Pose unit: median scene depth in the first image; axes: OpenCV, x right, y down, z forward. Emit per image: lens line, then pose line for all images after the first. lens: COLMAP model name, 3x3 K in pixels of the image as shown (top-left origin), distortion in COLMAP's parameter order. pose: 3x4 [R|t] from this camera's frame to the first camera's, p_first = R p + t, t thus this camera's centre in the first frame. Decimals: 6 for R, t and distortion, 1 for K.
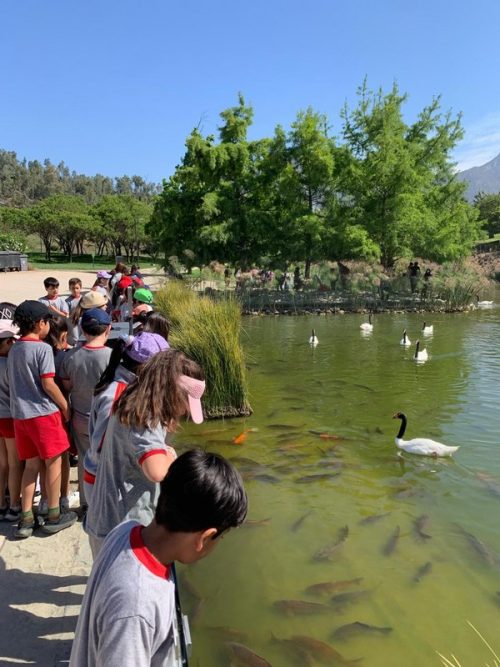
lens RADIAL K [[547.5, 0, 268.8], [0, 547.5, 324.6], [0, 0, 1]] dist [0.100730, -0.279565]
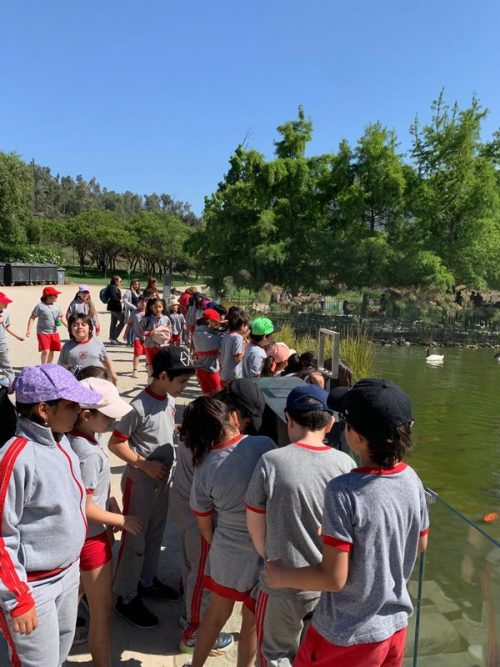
lens RADIAL K [[534.2, 0, 250.0], [0, 534.2, 333.5], [0, 0, 1]] dist [0.005540, -0.001293]
pose [[0.997903, 0.042026, -0.049234, -0.078344], [-0.042858, 0.998953, -0.015976, -0.013036], [0.048511, 0.018052, 0.998660, 0.091469]]
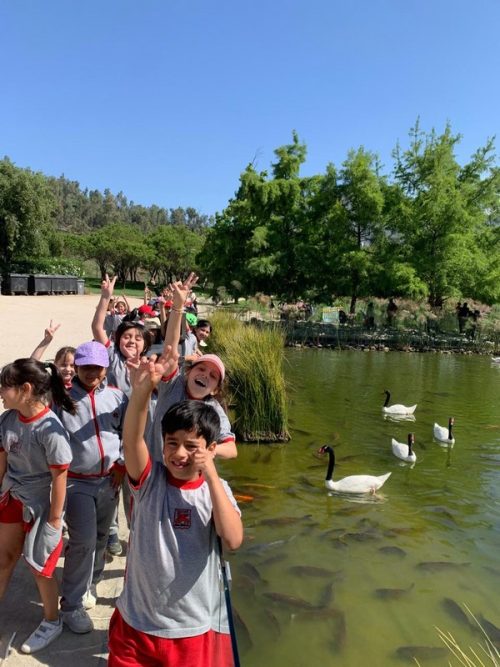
lens RADIAL K [[553.9, 0, 259.4], [0, 553.9, 333.3], [0, 0, 1]] dist [0.019044, -0.007780]
pose [[0.994066, 0.048966, -0.097131, 0.001369], [-0.053258, 0.997693, -0.042097, 0.003336], [0.094845, 0.047020, 0.994381, -0.019405]]
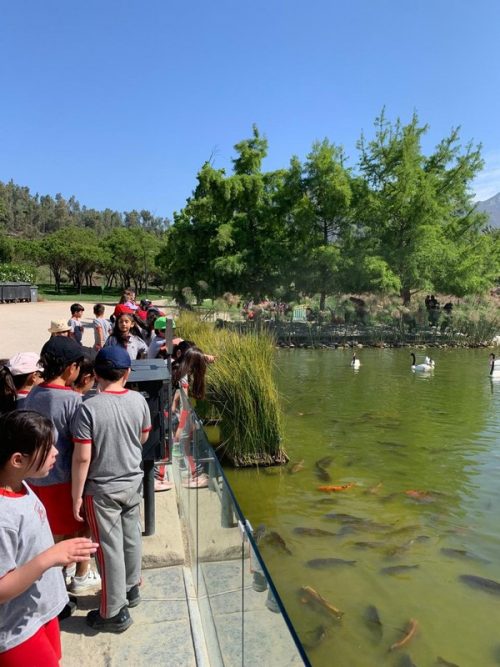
lens RADIAL K [[540.7, 0, 253.9], [0, 540.7, 321.8], [0, 0, 1]] dist [0.108158, -0.341601]
pose [[0.999565, 0.006602, -0.028739, -0.023647], [-0.008437, 0.997902, -0.064187, -0.002254], [0.028255, 0.064401, 0.997524, 0.042013]]
